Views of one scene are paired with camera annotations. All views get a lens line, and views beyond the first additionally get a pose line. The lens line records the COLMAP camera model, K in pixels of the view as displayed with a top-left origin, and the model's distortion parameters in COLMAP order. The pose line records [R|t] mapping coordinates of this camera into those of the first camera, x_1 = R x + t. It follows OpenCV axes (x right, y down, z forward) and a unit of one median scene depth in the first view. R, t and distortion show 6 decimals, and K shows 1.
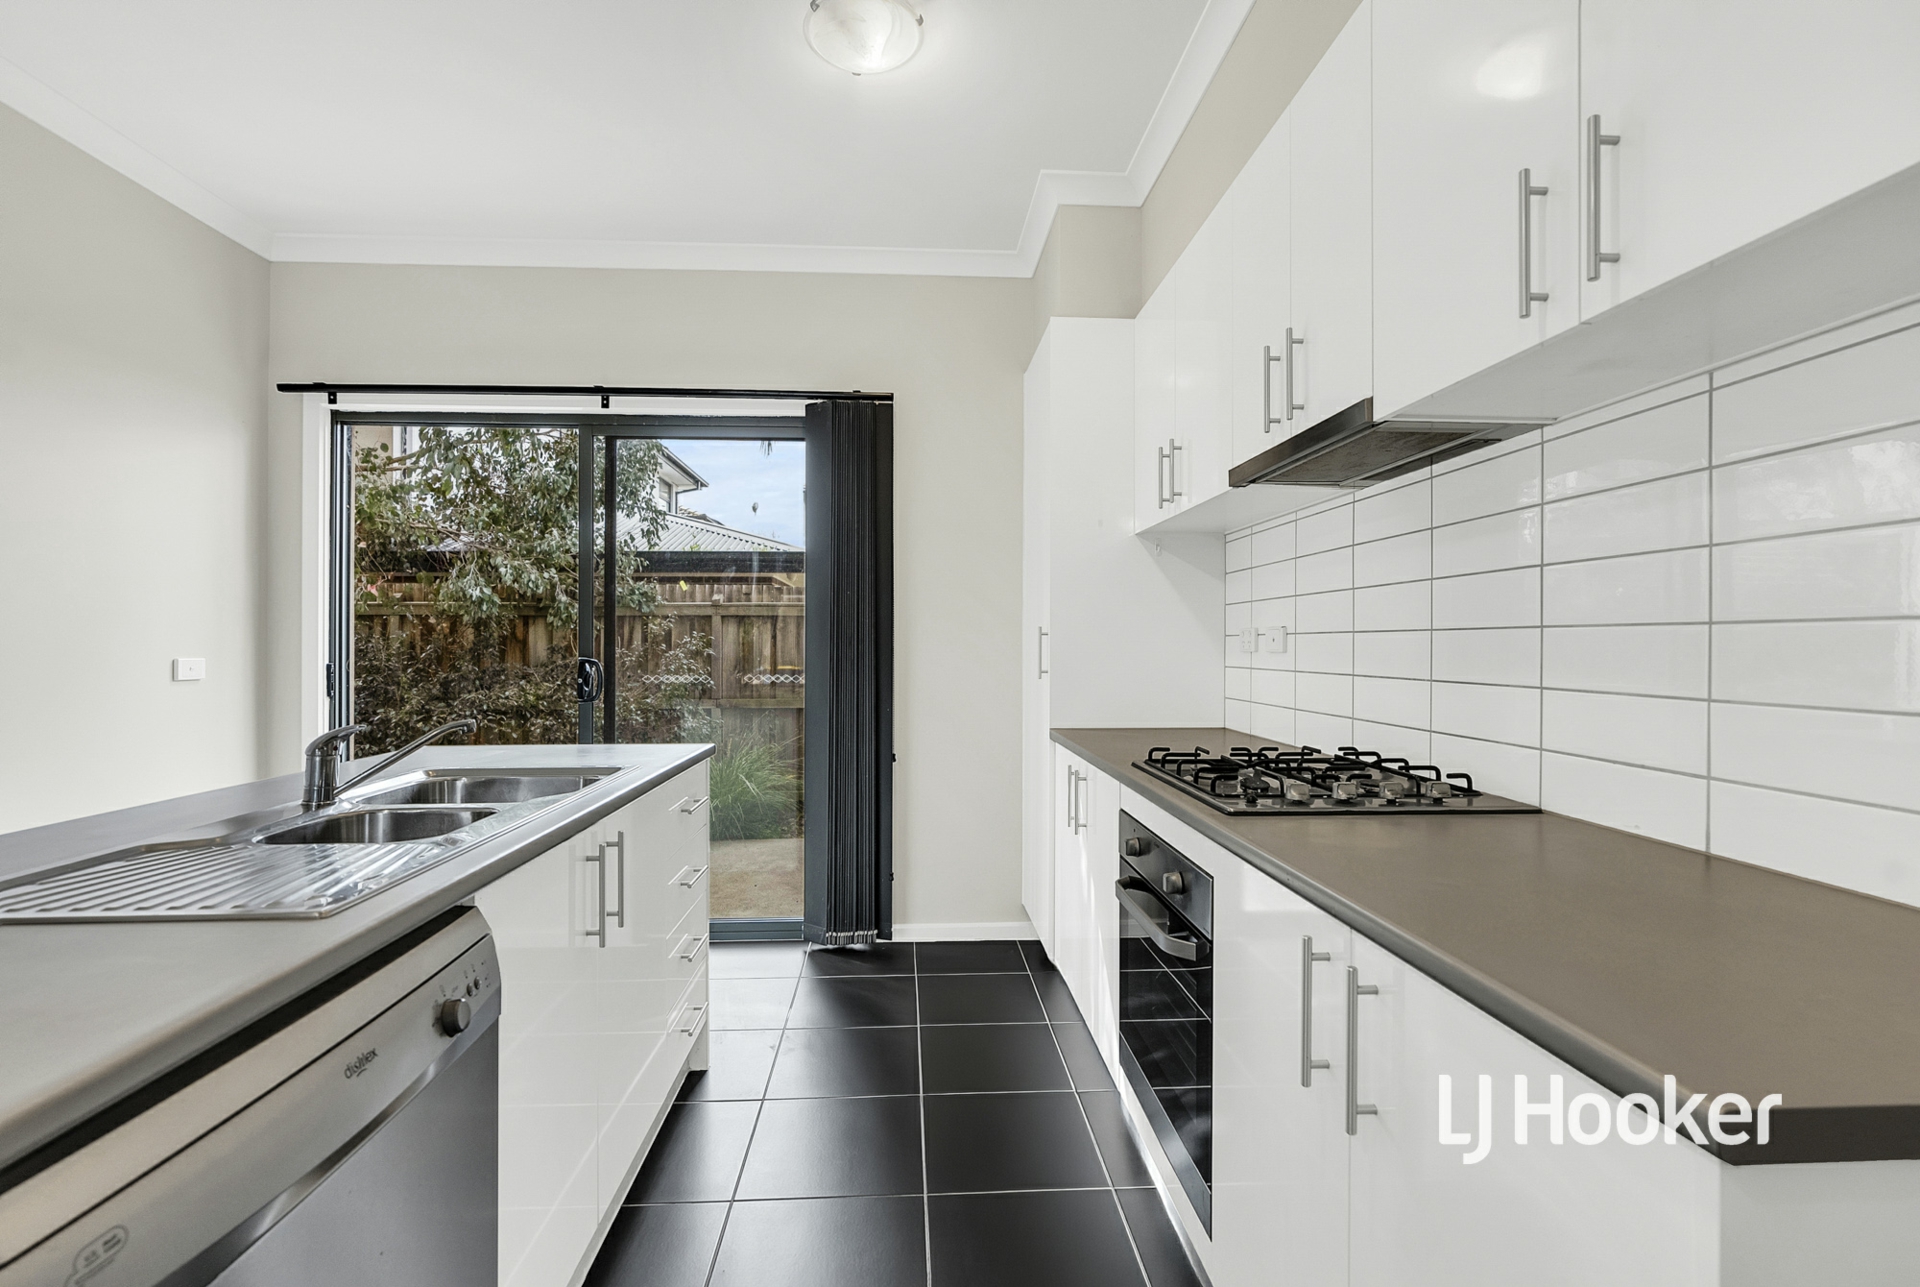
lens RADIAL K [[873.4, 0, 961.4], [0, 873.4, 648.1], [0, 0, 1]] dist [0.000650, 0.001002]
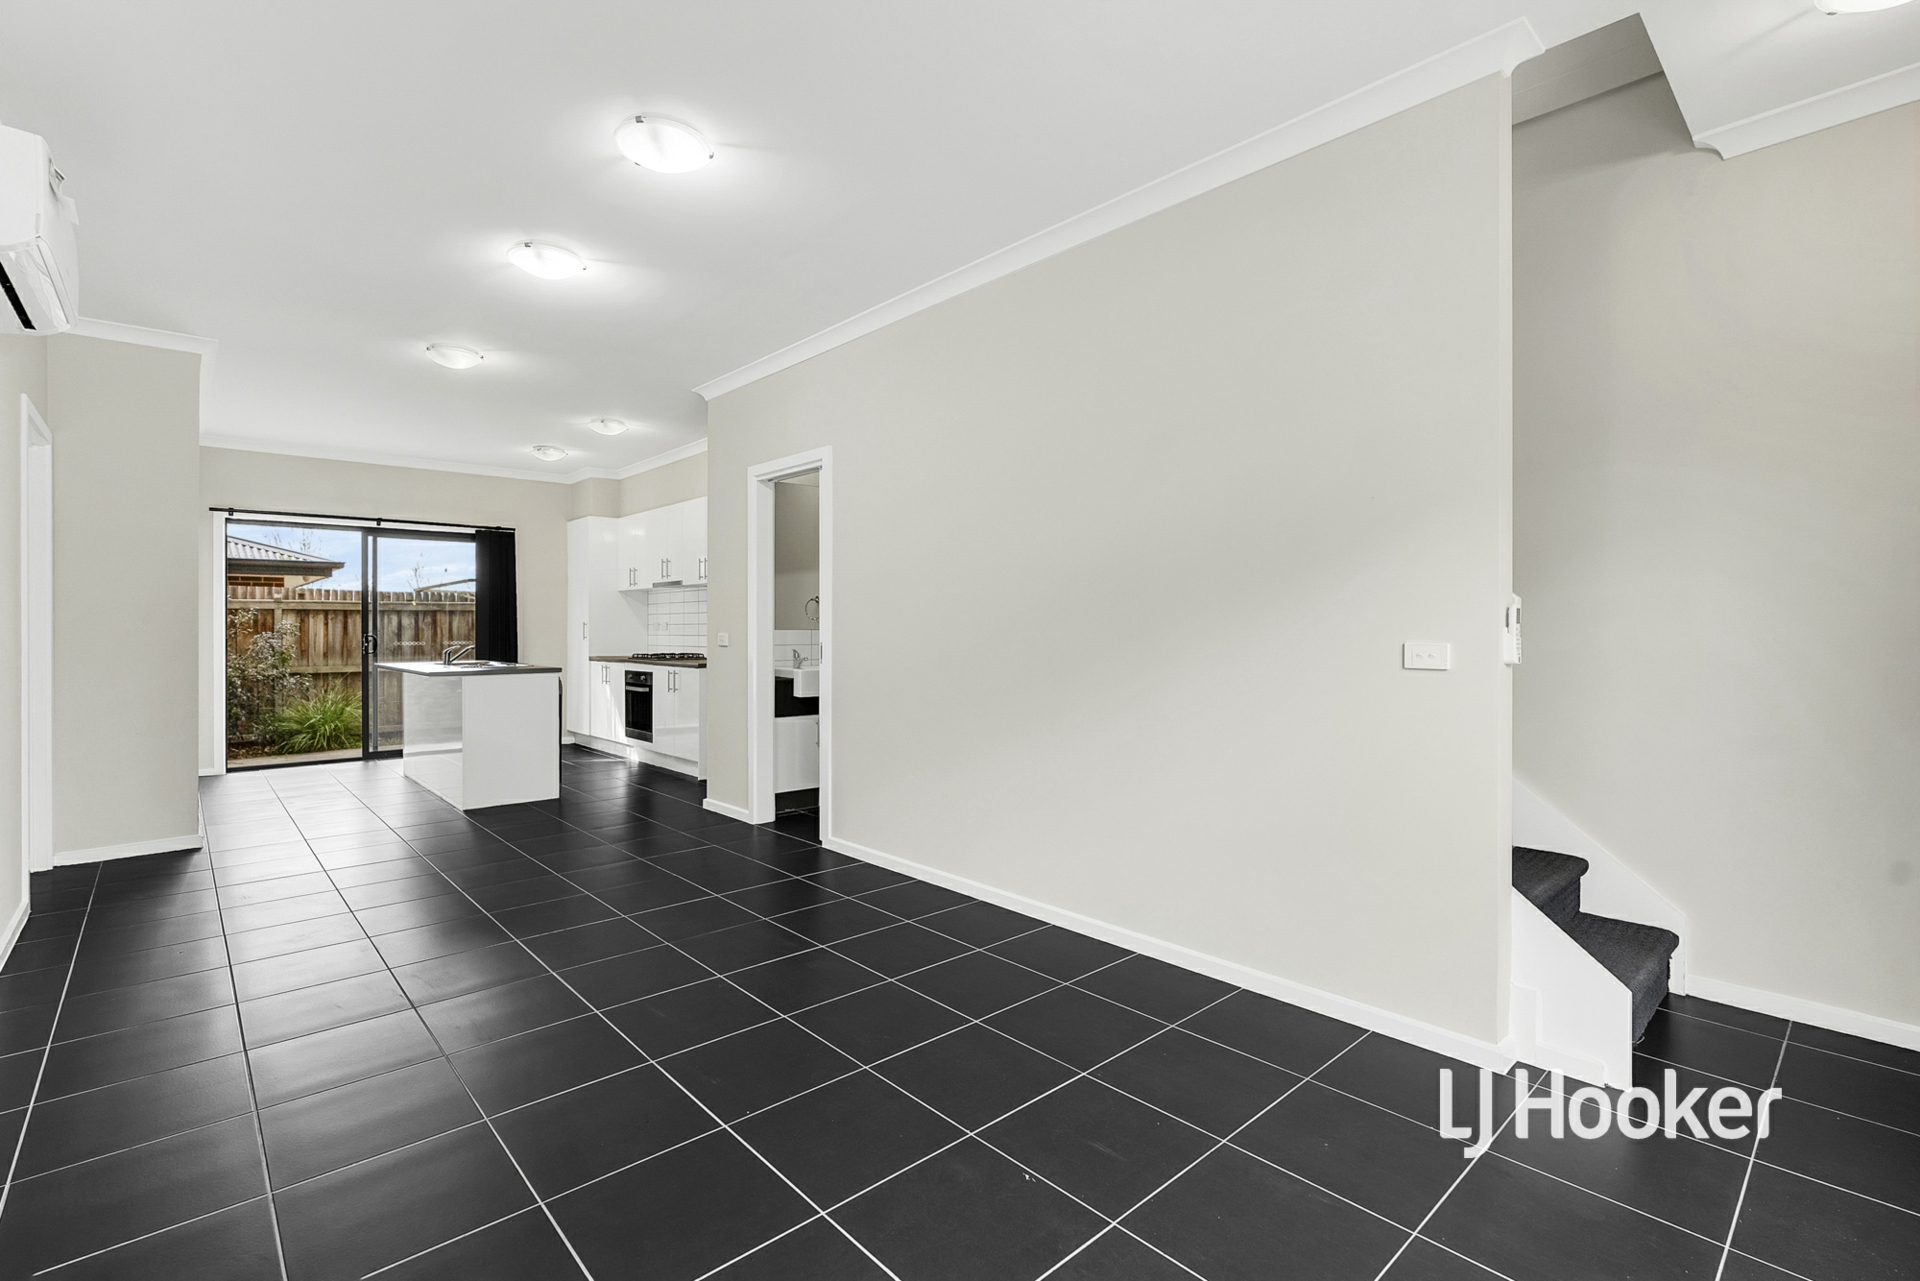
lens RADIAL K [[873.4, 0, 960.3], [0, 873.4, 638.0], [0, 0, 1]] dist [0.000650, 0.001002]
pose [[0.786229, -0.005609, 0.617909, -0.630975], [0.004246, 0.999984, 0.003675, 0.021347], [-0.617920, -0.000265, 0.786241, -1.797796]]
